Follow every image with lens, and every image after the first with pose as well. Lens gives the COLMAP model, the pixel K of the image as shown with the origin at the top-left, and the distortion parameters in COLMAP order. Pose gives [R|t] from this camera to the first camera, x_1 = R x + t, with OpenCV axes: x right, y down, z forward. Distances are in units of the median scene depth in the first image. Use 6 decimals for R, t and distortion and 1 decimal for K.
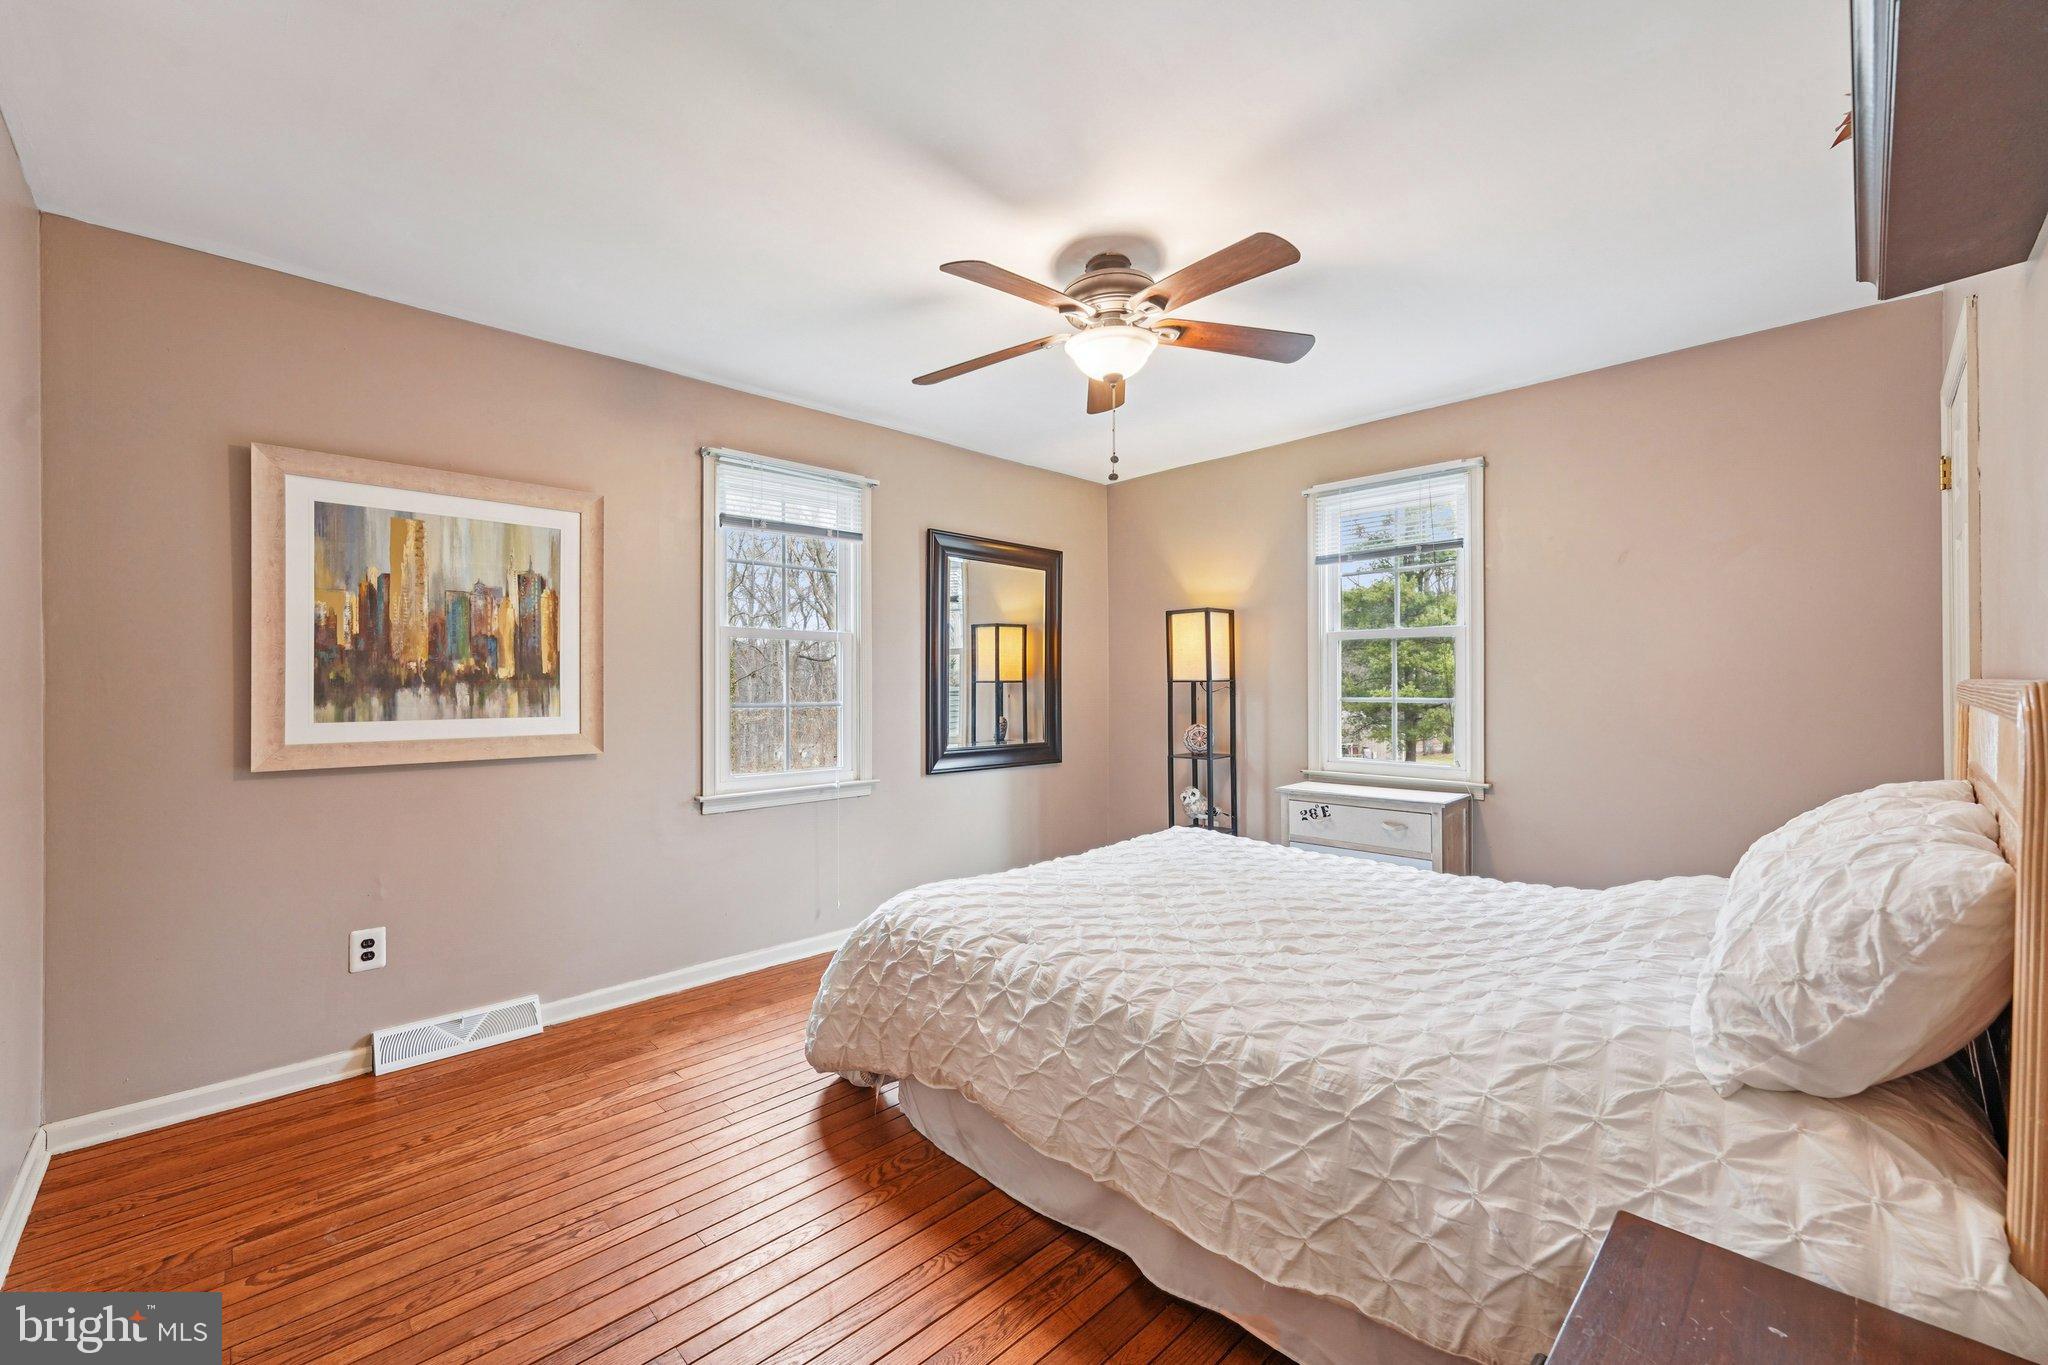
lens RADIAL K [[822.0, 0, 1027.0], [0, 822.0, 686.9], [0, 0, 1]] dist [0.001775, -0.000067]
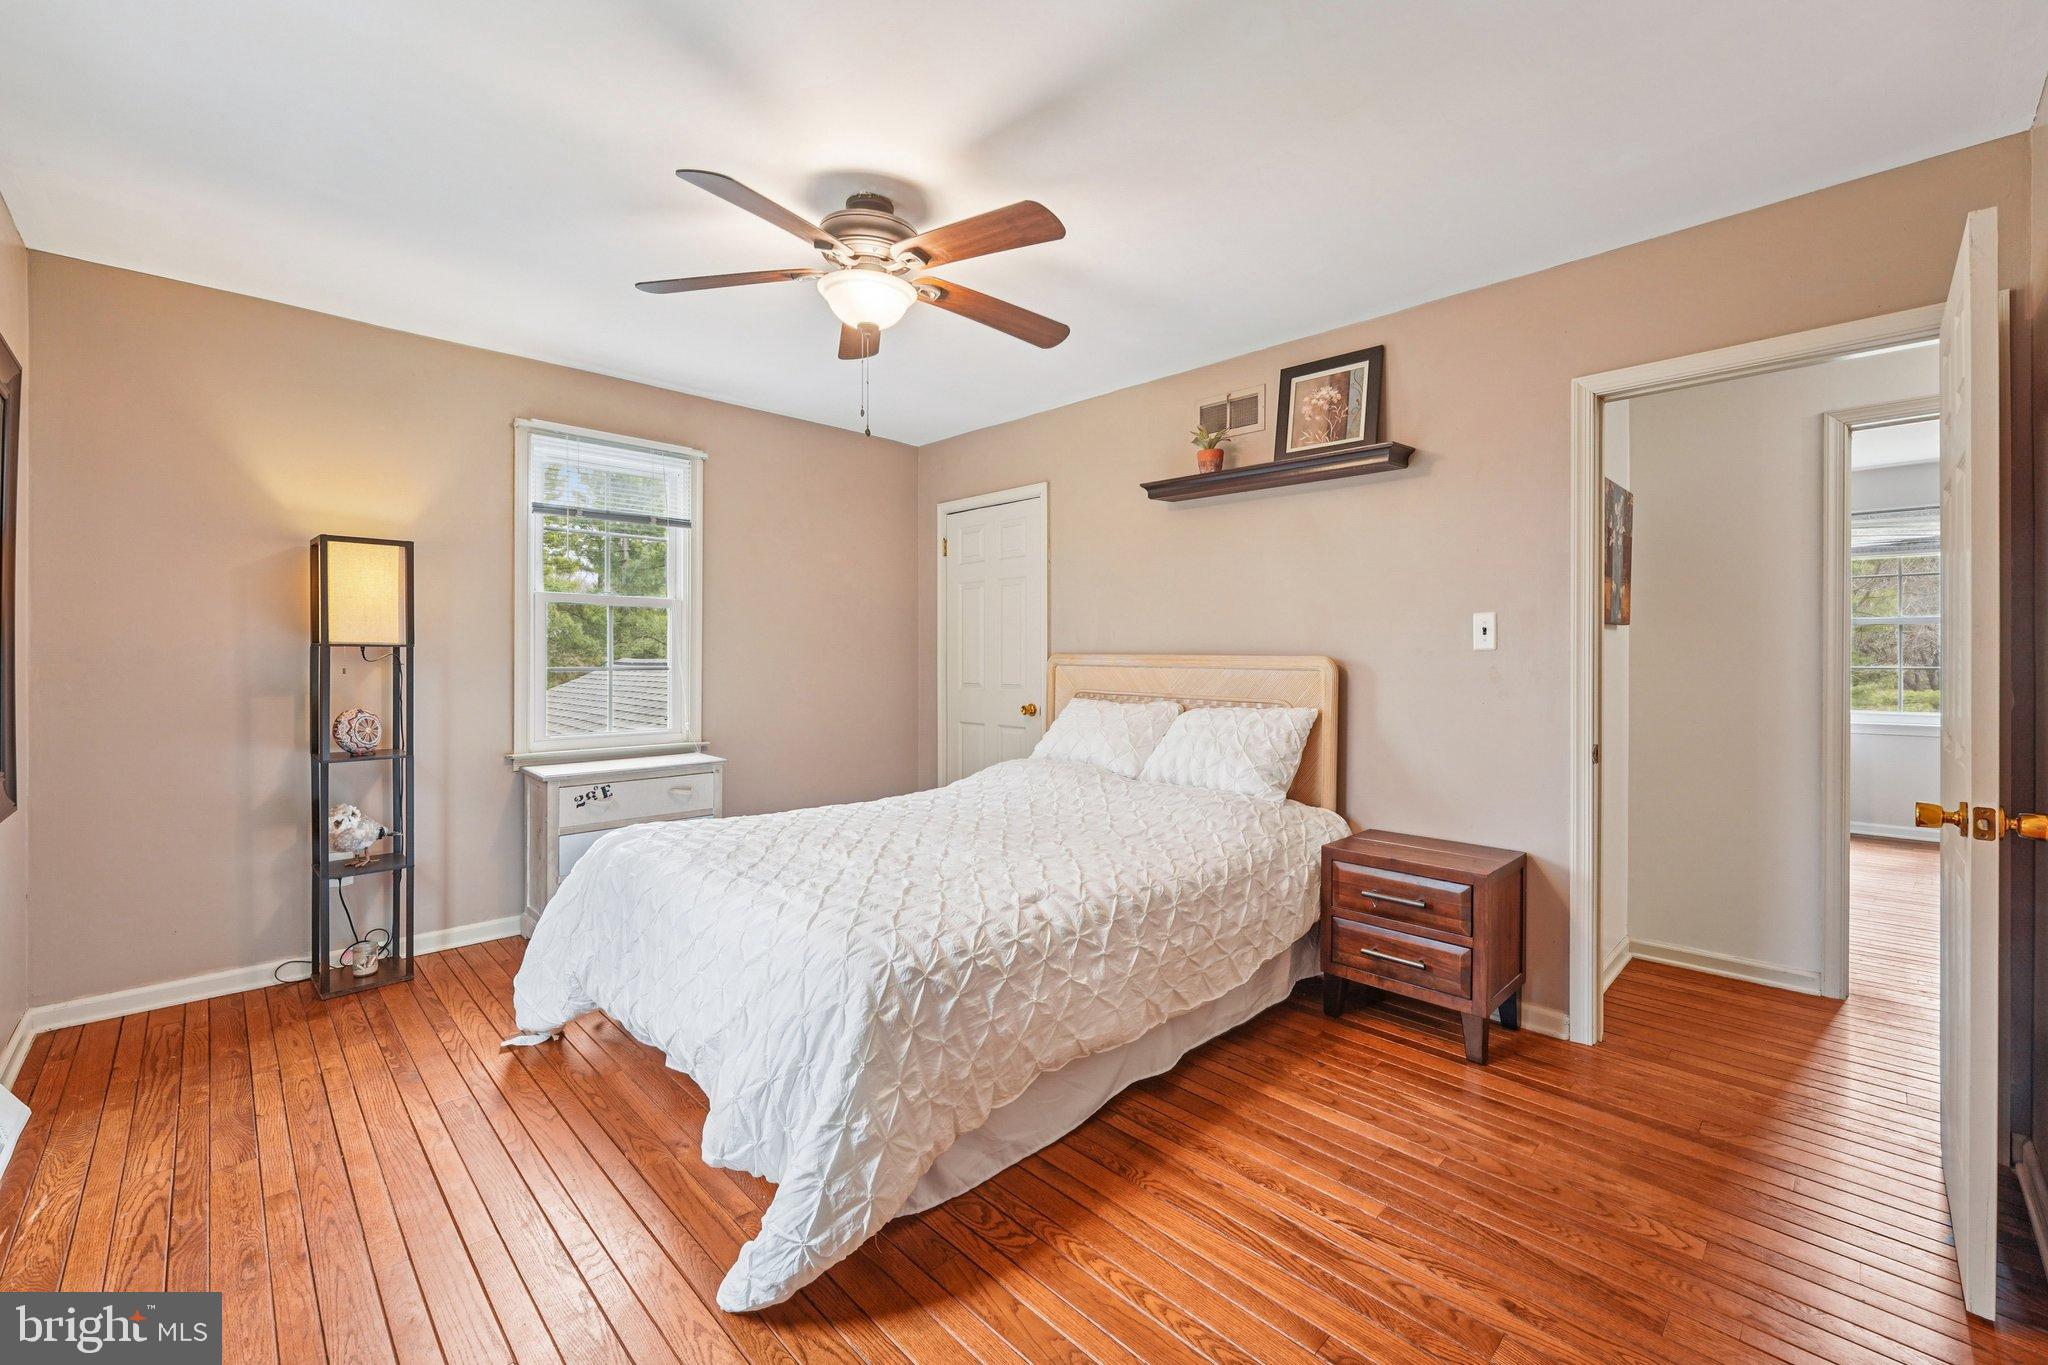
lens RADIAL K [[822.0, 0, 1022.0], [0, 822.0, 665.6], [0, 0, 1]] dist [0.001775, -0.000067]
pose [[-0.002460, -0.006074, 0.999979, -0.995628], [-0.005692, 0.999965, 0.006059, 0.006302], [-0.999981, -0.005677, -0.002494, 0.978087]]
